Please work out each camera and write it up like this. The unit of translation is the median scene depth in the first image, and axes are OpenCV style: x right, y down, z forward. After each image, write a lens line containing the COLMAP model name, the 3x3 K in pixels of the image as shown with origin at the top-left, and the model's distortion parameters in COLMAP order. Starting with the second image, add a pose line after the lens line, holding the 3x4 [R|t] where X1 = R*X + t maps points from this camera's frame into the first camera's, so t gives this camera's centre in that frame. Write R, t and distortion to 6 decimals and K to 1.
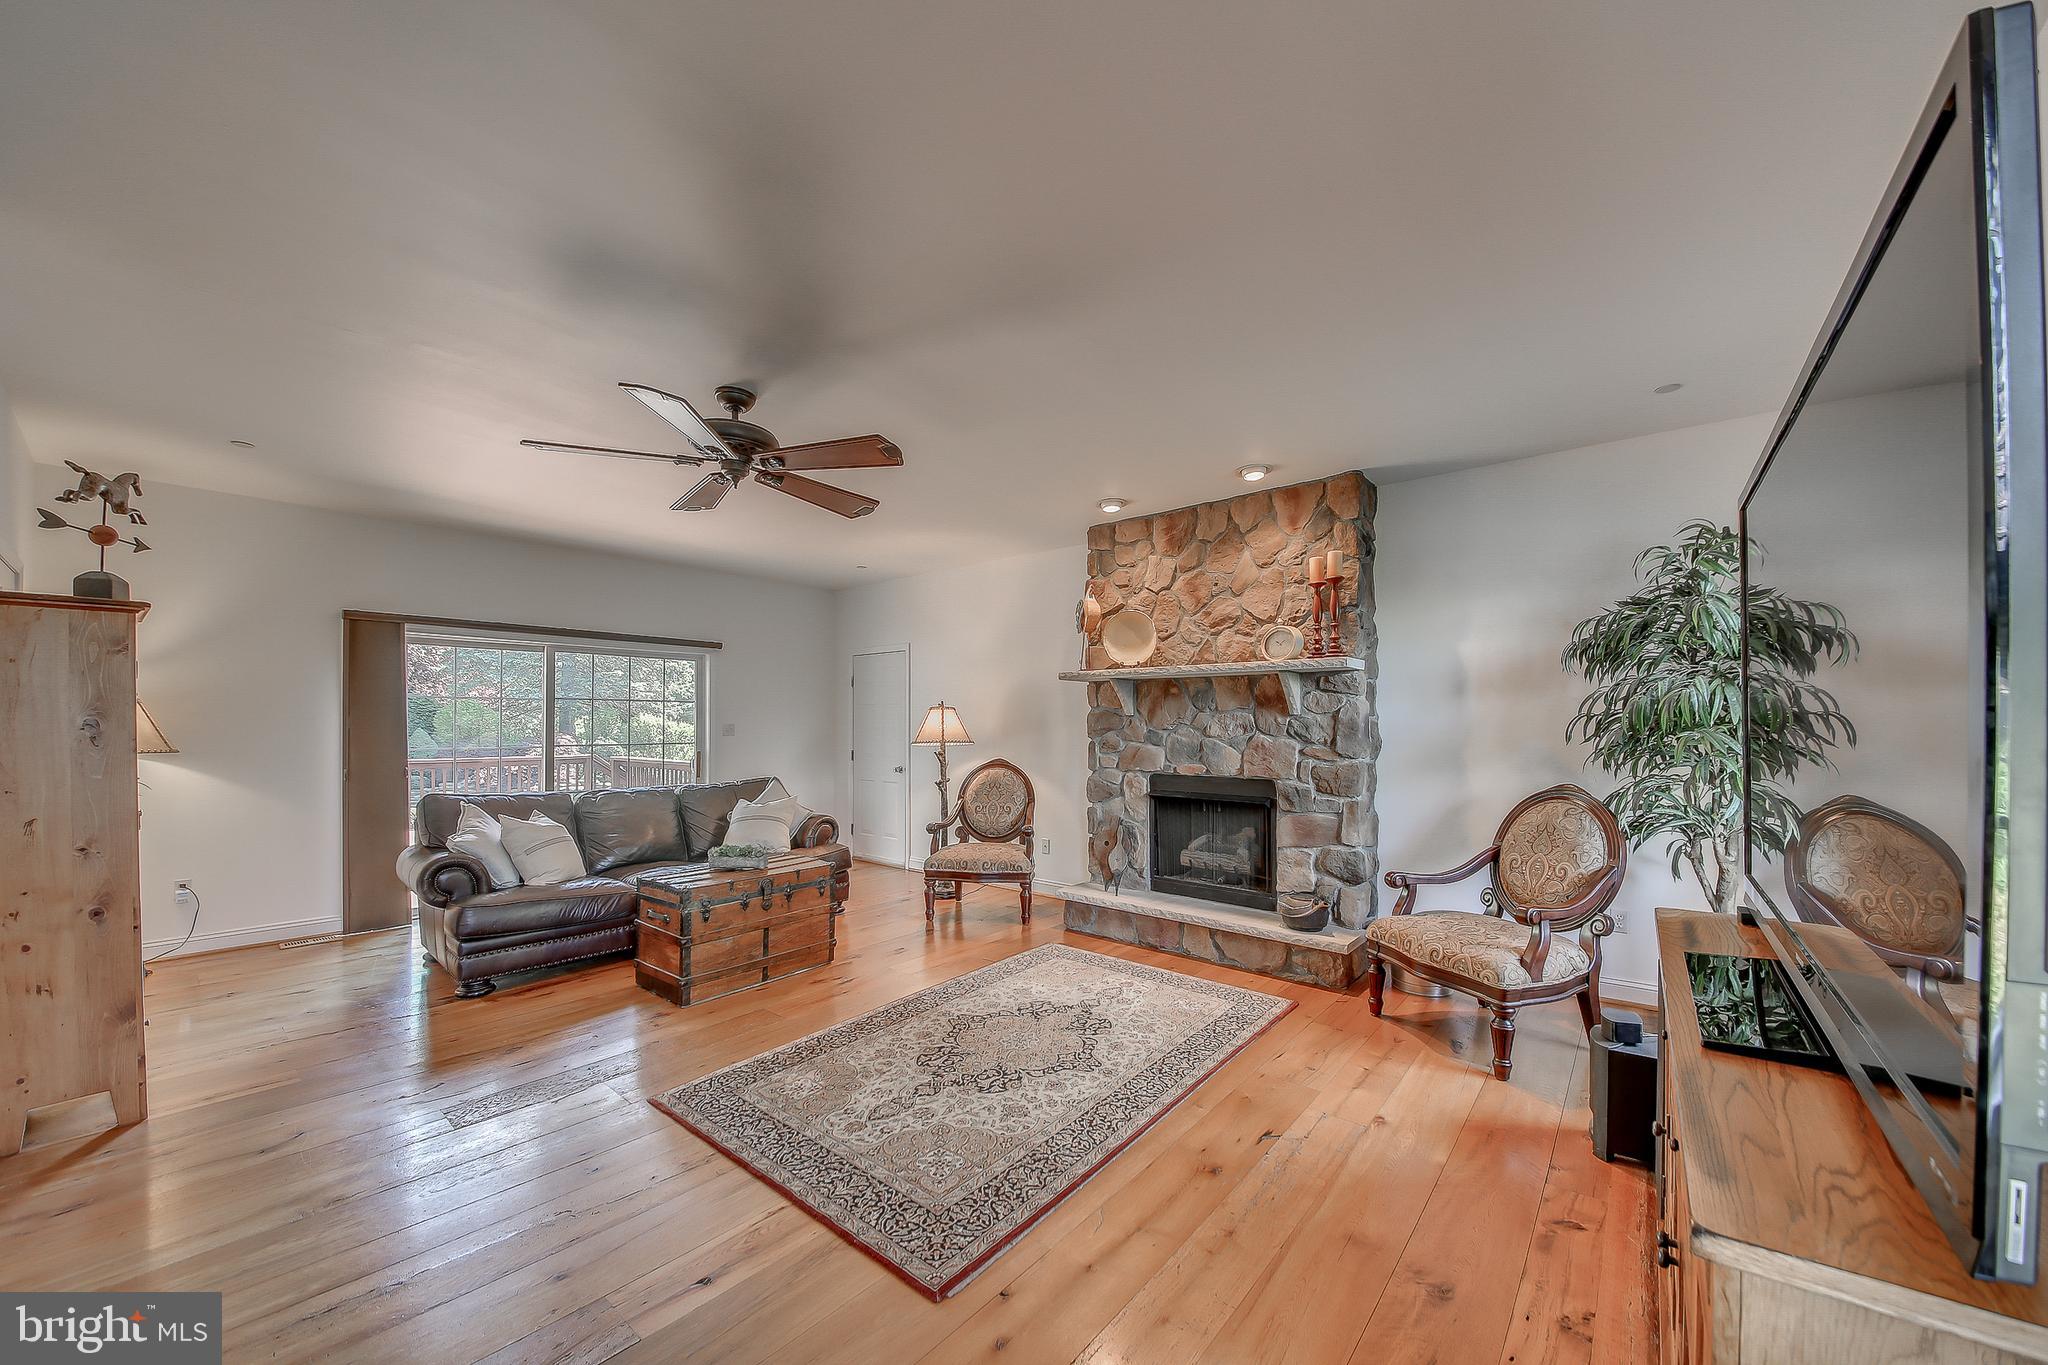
lens RADIAL K [[728.9, 0, 1025.5], [0, 728.9, 712.3], [0, 0, 1]] dist [0.000227, -0.000065]
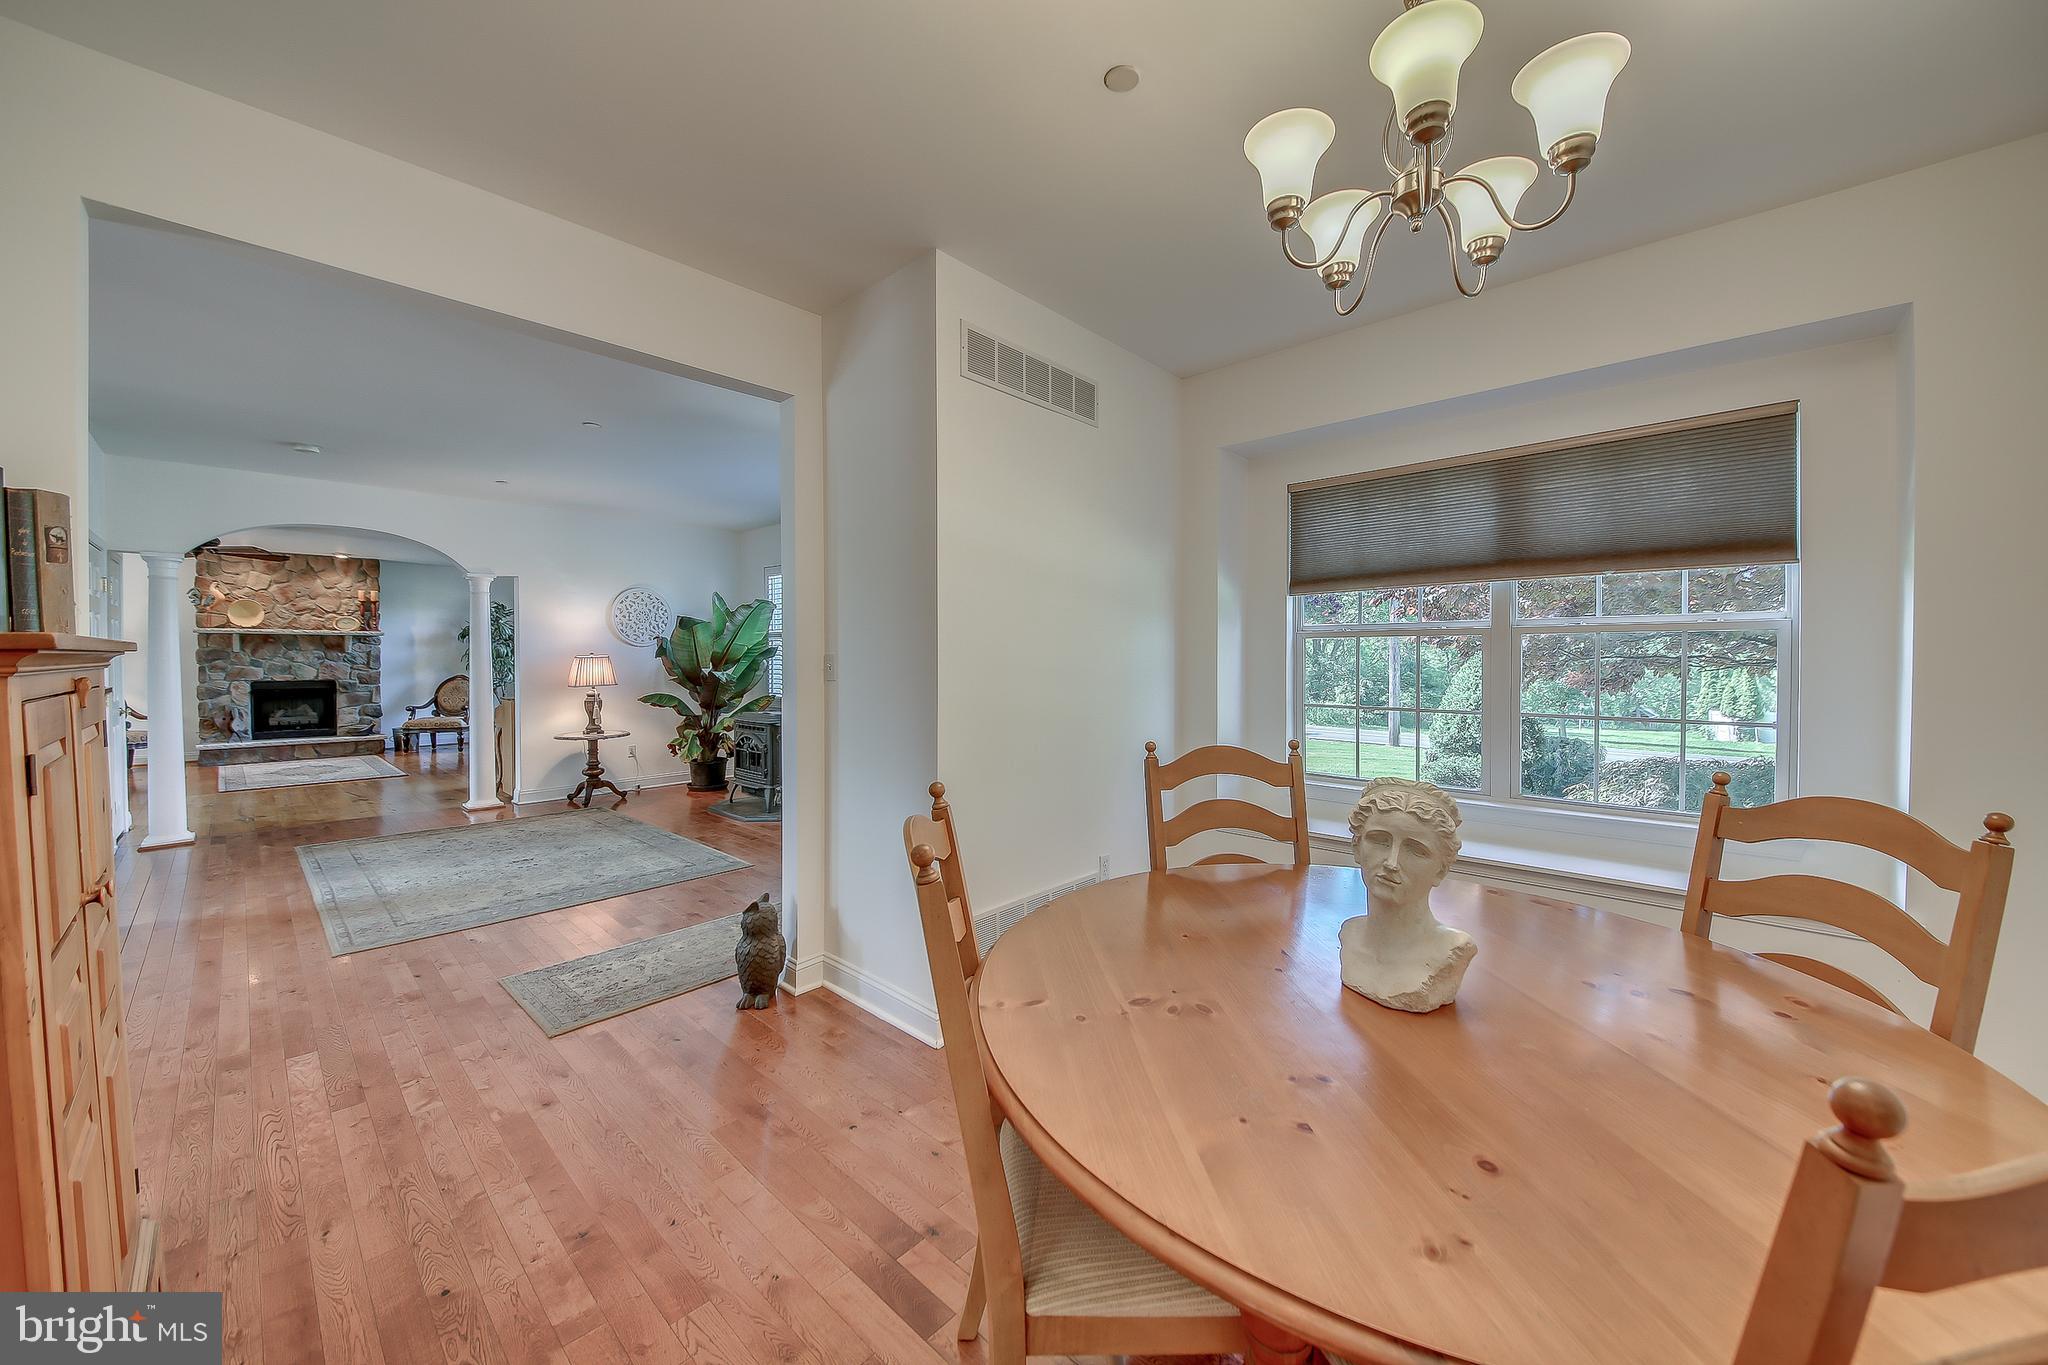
lens RADIAL K [[733.3, 0, 1014.1], [0, 733.3, 668.2], [0, 0, 1]] dist [0.016300, -0.018179]
pose [[0.052916, -0.013818, 0.998503, -1.821787], [-0.015643, 0.999770, 0.014665, -0.014144], [-0.998476, -0.016396, 0.052688, -1.257939]]
